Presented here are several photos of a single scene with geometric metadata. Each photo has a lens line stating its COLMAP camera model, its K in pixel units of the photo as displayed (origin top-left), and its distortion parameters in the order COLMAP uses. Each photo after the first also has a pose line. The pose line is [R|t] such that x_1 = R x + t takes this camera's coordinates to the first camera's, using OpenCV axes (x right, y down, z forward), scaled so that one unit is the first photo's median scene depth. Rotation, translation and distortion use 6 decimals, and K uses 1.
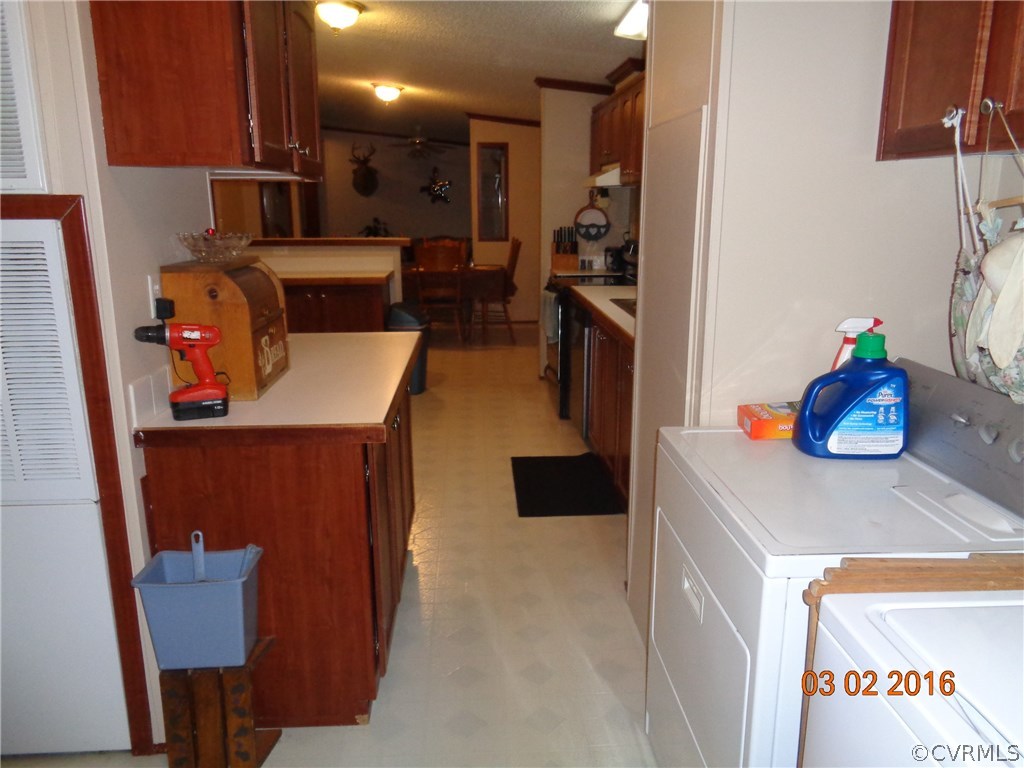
lens RADIAL K [[767.4, 0, 512.0], [0, 767.4, 384.0], [0, 0, 1]] dist [0.004308, 0.008539]
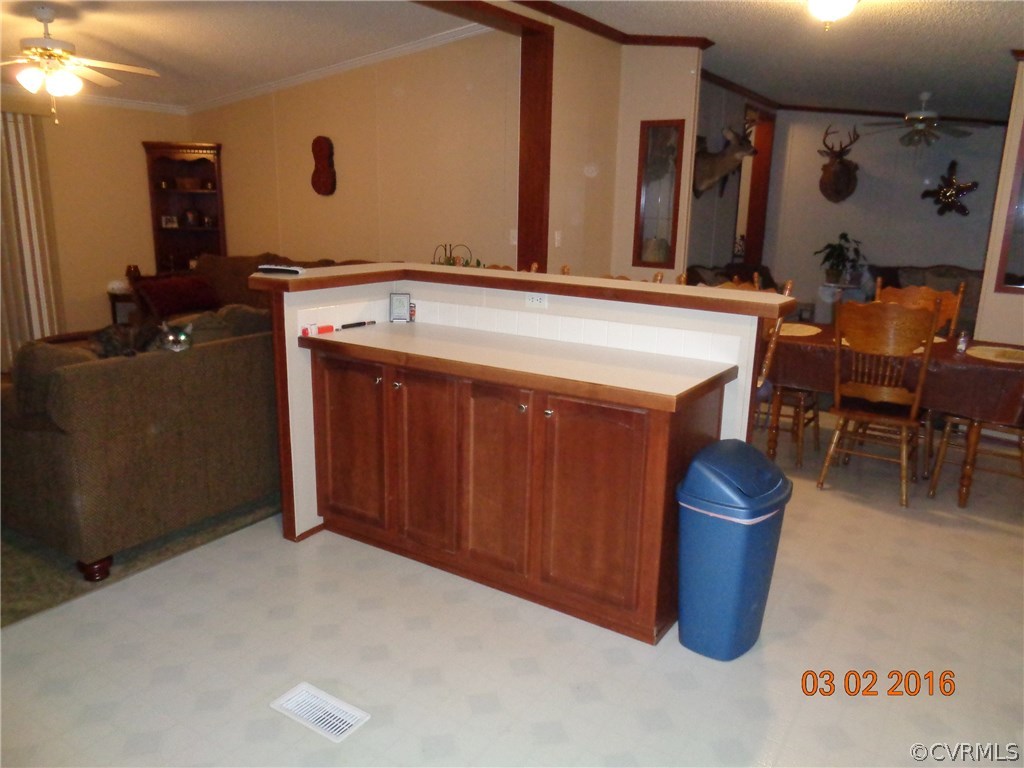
lens RADIAL K [[767.4, 0, 512.0], [0, 767.4, 384.0], [0, 0, 1]] dist [0.004308, 0.008539]
pose [[0.806145, 0.161829, -0.569159, 0.000392], [-0.163438, 0.985352, 0.048675, -0.066903], [0.568699, 0.053783, 0.820785, 0.264819]]
